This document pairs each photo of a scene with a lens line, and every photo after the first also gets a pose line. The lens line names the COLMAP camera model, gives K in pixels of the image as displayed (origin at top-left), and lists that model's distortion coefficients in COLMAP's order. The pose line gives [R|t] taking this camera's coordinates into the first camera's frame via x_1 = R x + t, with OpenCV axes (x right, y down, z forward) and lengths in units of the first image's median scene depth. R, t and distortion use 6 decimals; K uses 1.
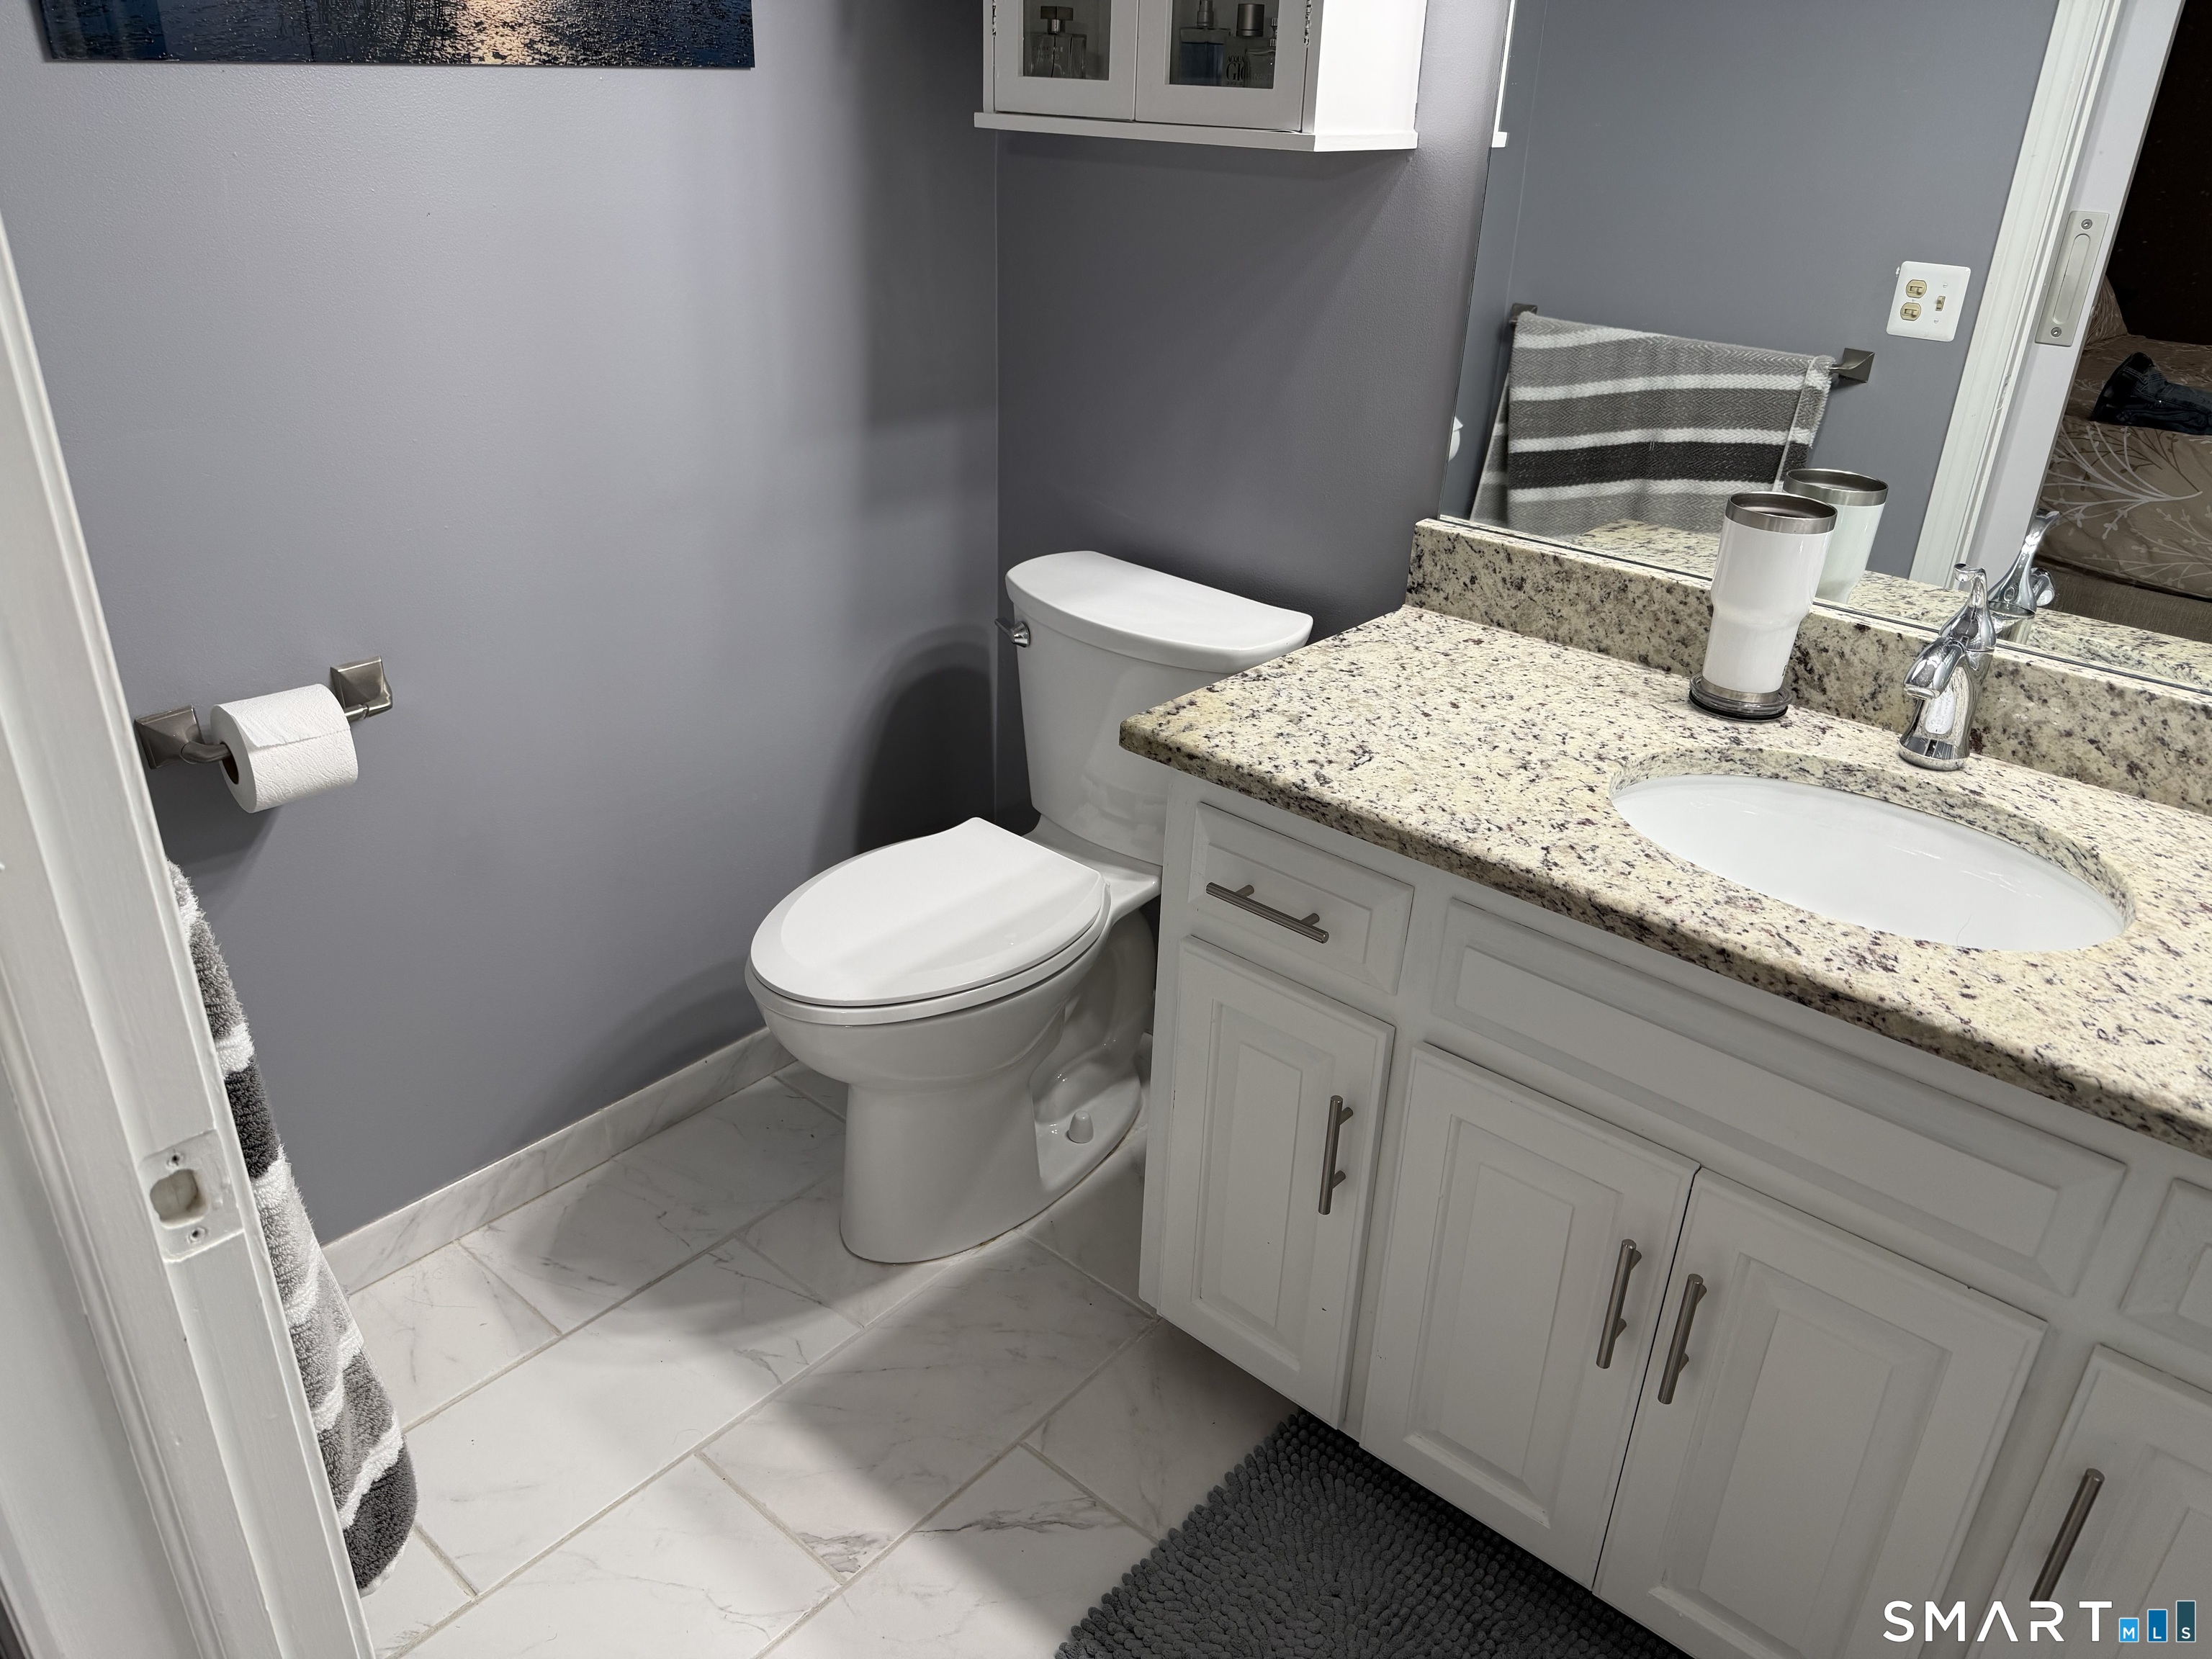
lens RADIAL K [[1567.1, 0, 1106.0], [0, 1567.1, 829.5], [0, 0, 1]] dist [0.007641, 0.002441]
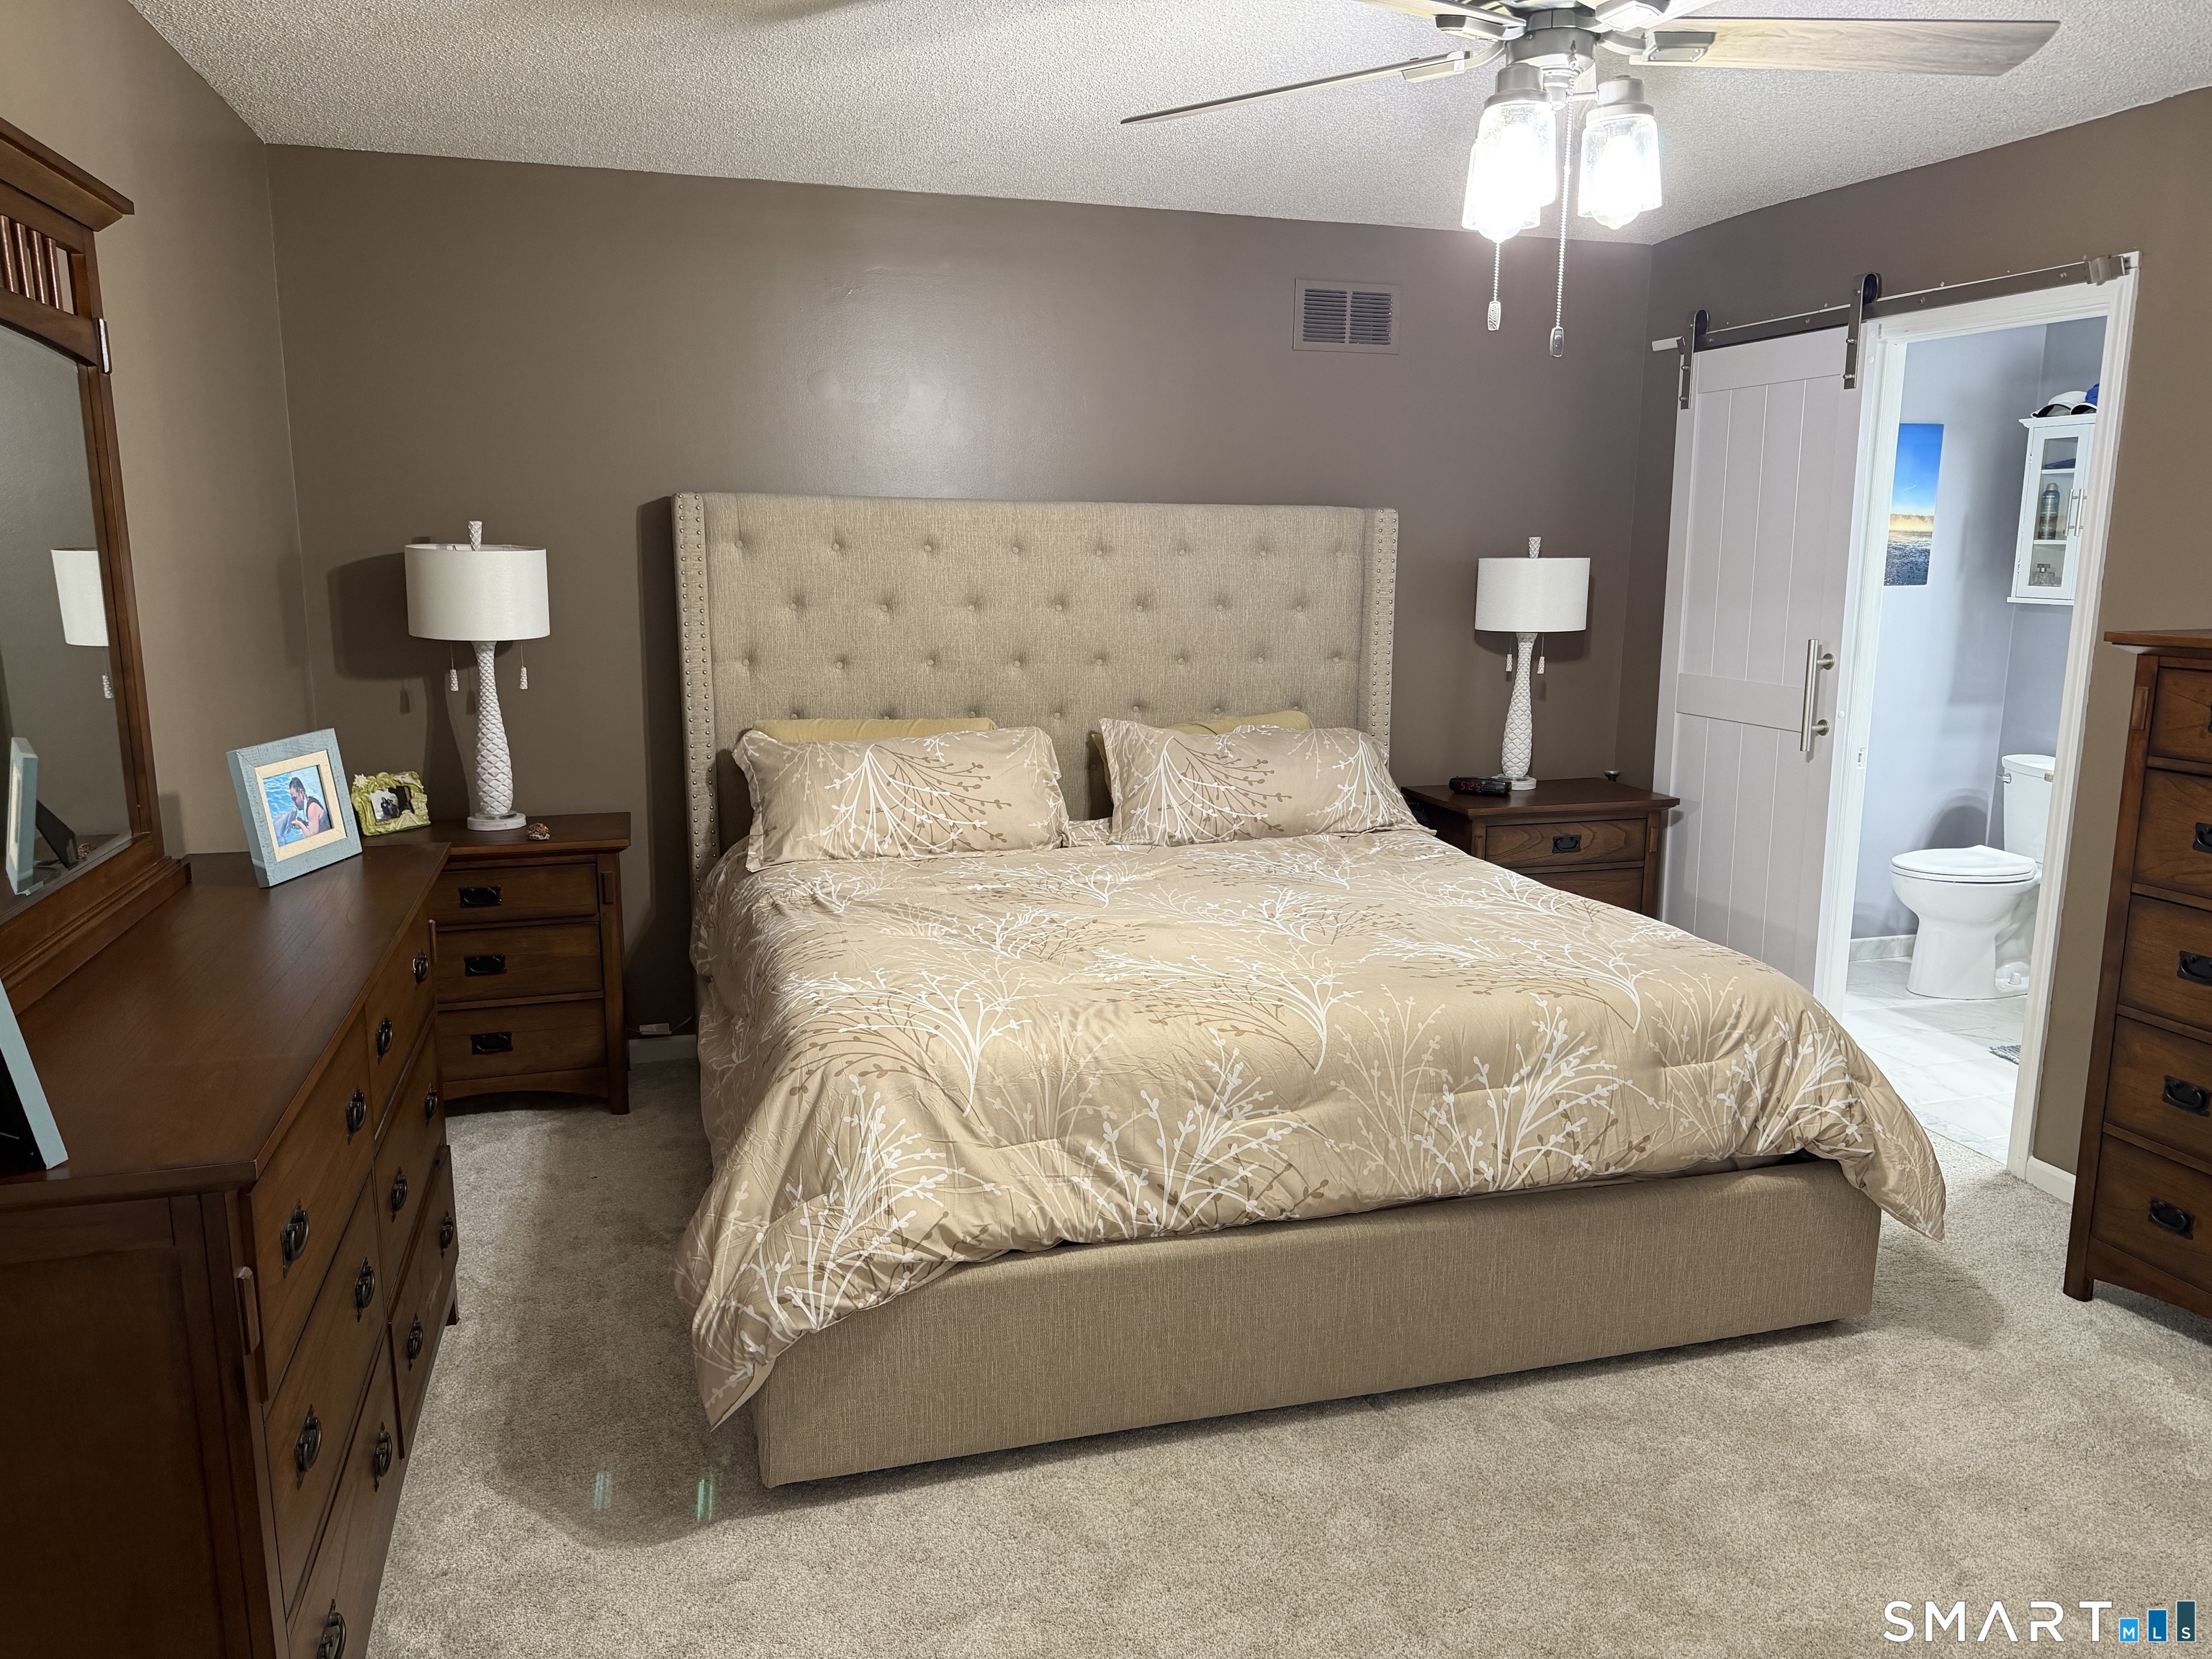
lens RADIAL K [[1567.1, 0, 1106.0], [0, 1567.1, 829.5], [0, 0, 1]] dist [0.007641, 0.002441]
pose [[0.842588, 0.069766, -0.534020, 0.091408], [-0.216218, 0.951974, -0.216784, 0.918732], [0.493249, 0.298125, 0.817207, -2.015395]]
